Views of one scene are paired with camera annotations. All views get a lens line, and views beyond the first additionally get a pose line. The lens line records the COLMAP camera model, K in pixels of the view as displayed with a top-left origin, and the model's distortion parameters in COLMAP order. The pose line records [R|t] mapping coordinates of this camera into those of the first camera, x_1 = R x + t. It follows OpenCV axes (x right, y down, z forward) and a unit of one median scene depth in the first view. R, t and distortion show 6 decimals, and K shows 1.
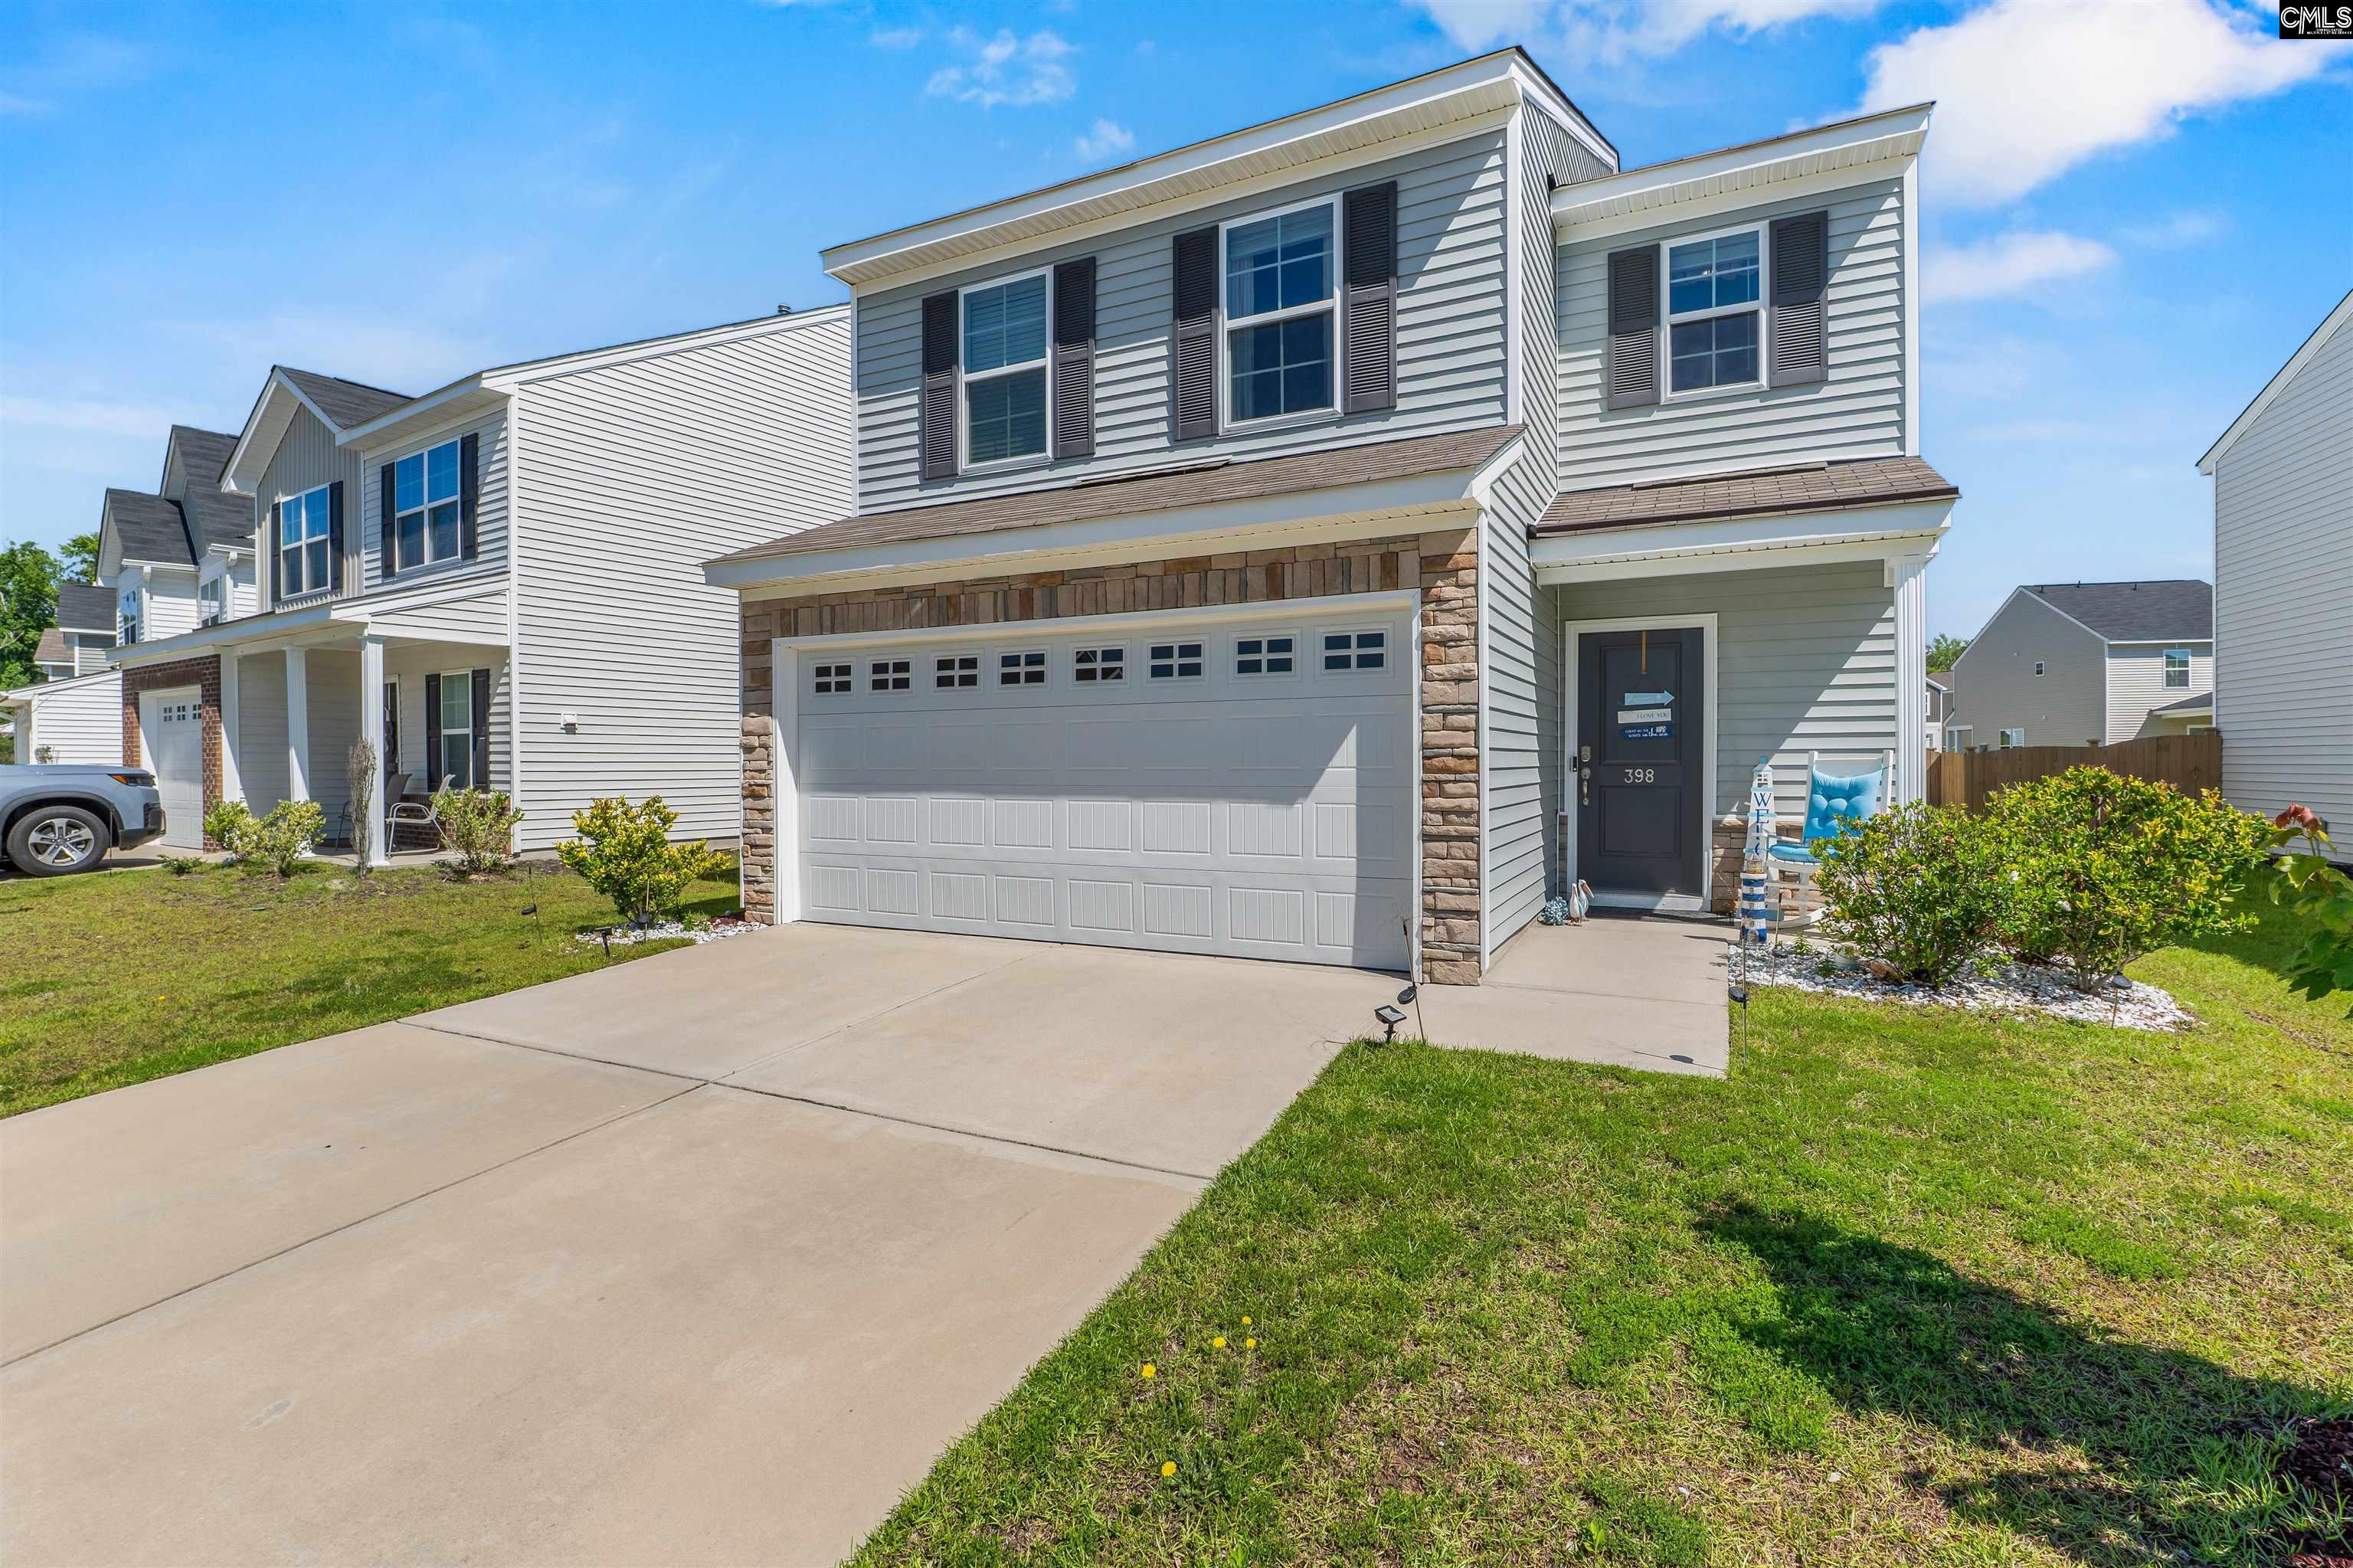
lens RADIAL K [[1081.9, 0, 1175.5], [0, 1081.9, 774.7], [0, 0, 1]] dist [-0.010535, 0.001165]
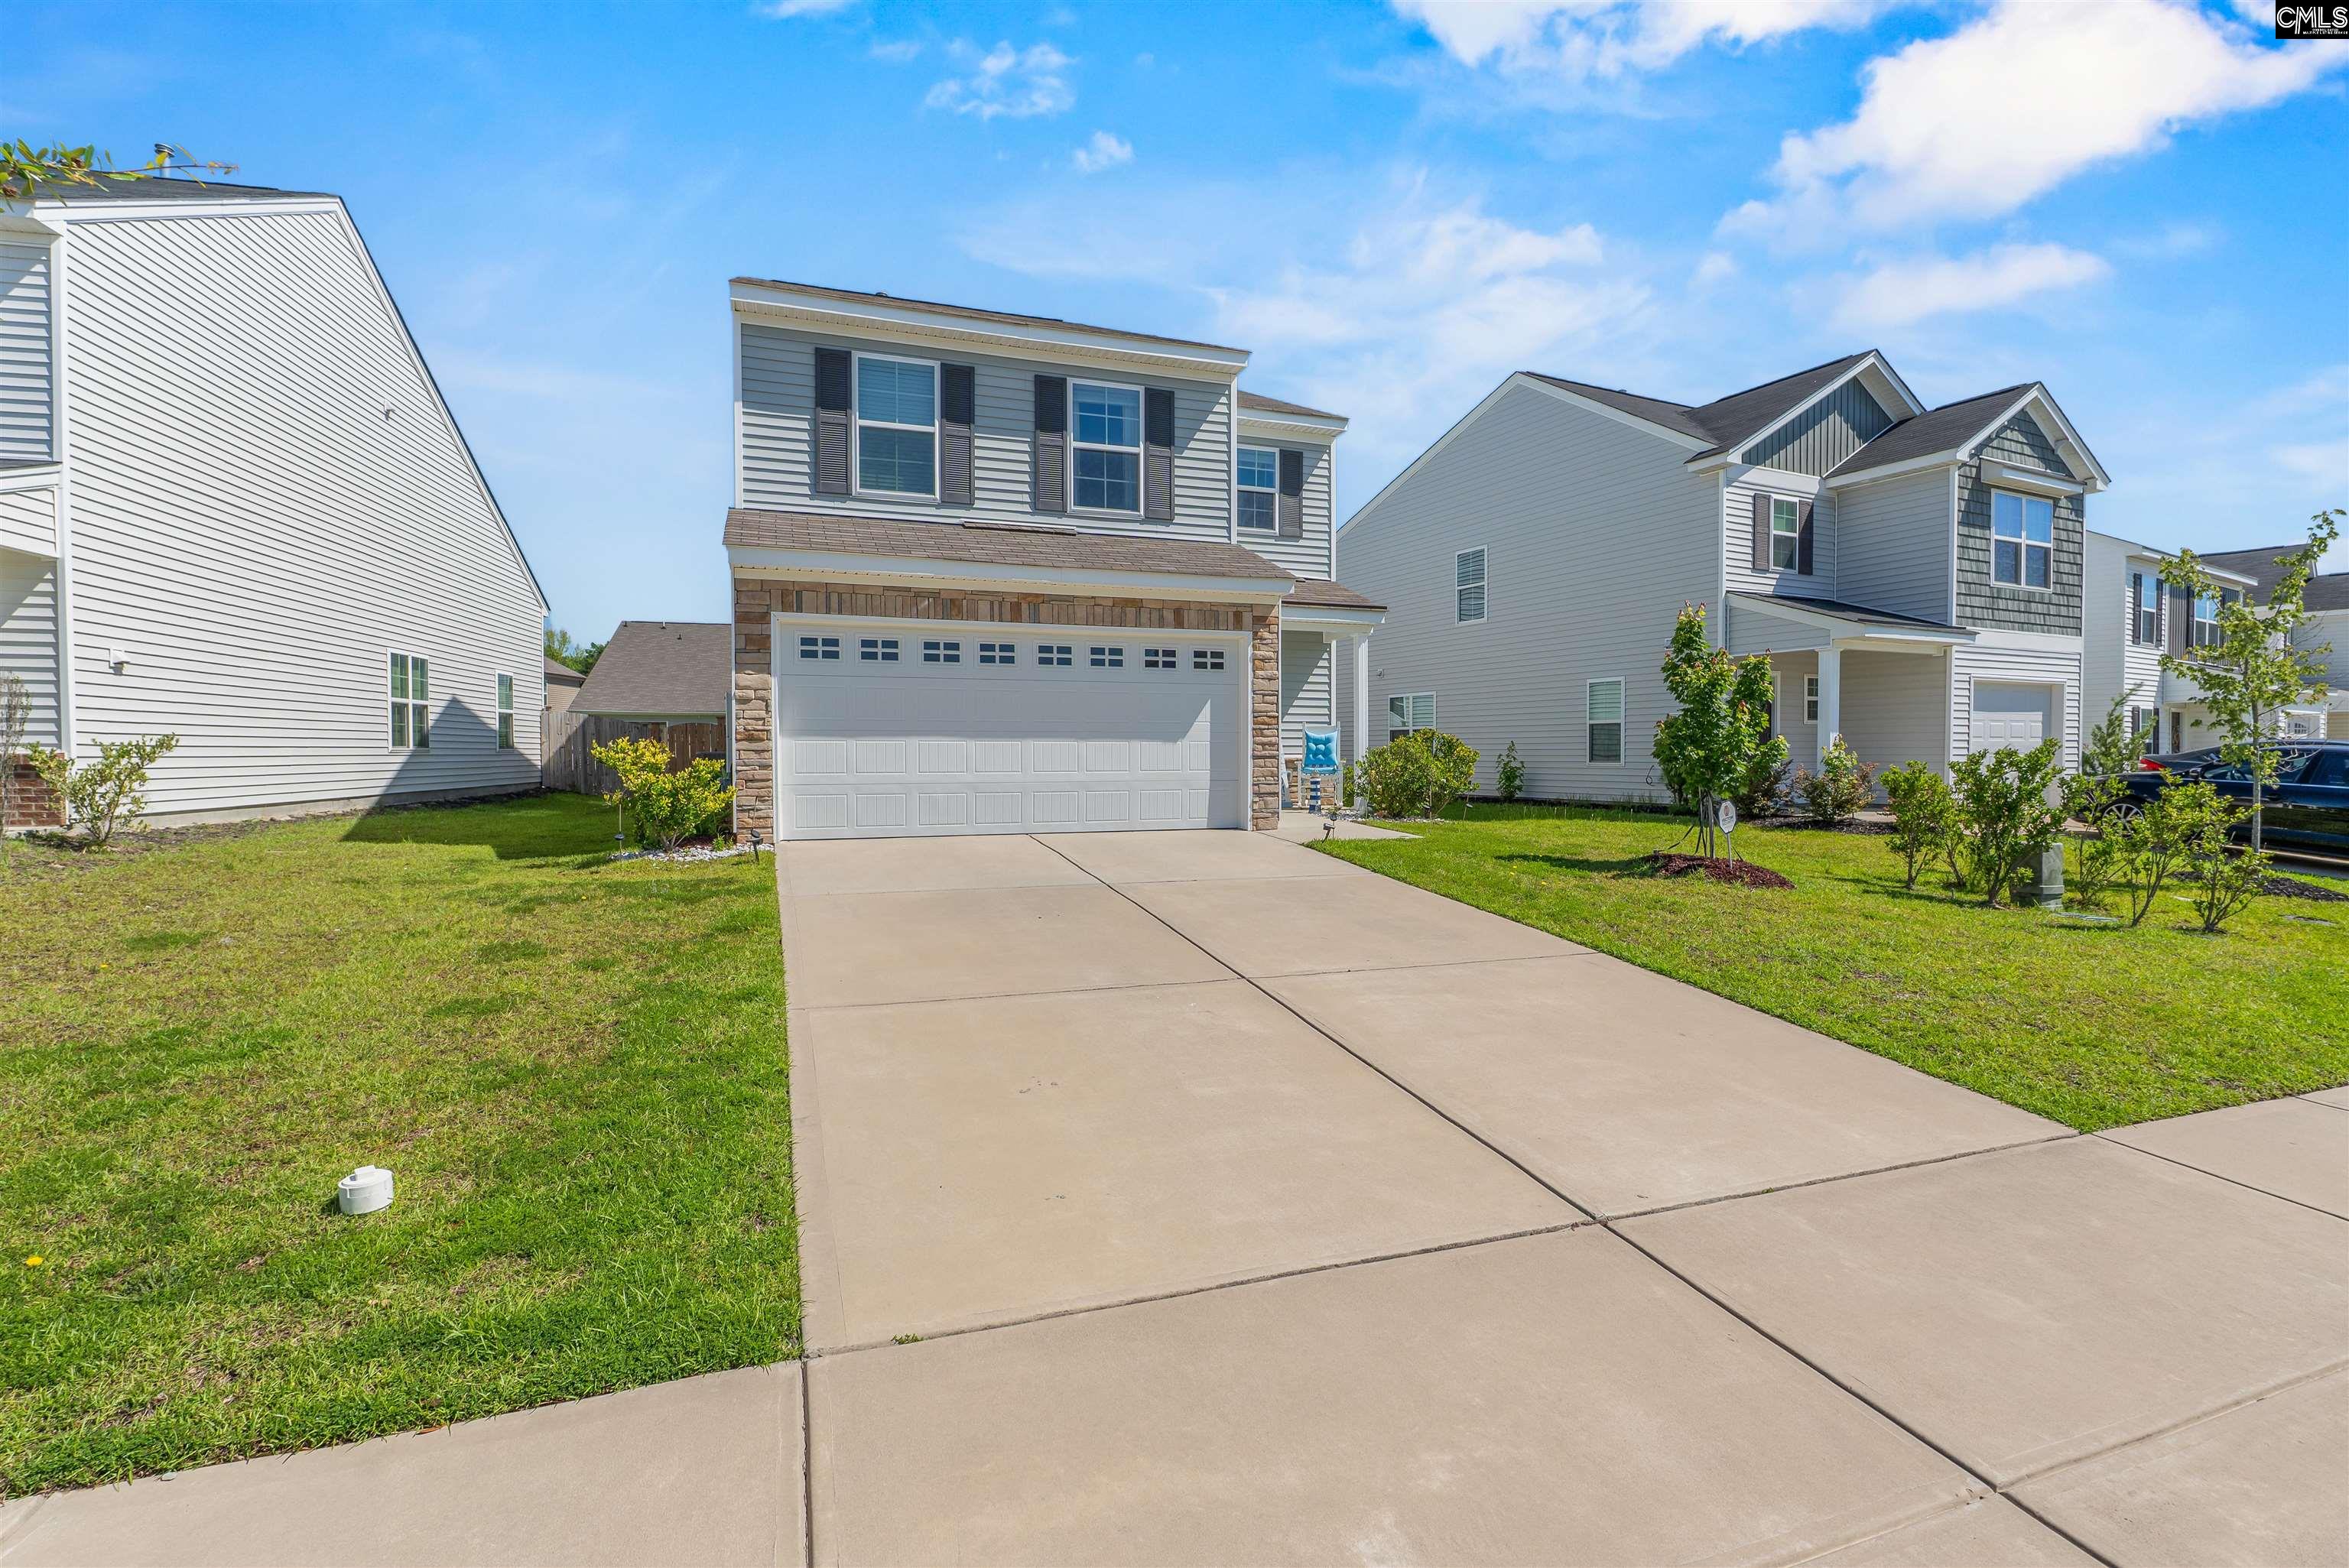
lens RADIAL K [[1079.9, 0, 1171.3], [0, 1079.9, 779.9], [0, 0, 1]] dist [-0.010535, 0.001165]
pose [[0.678557, -0.014663, 0.734402, -1.039773], [0.005481, 0.999874, 0.014898, 0.054202], [-0.734528, -0.006084, 0.678552, -0.185149]]
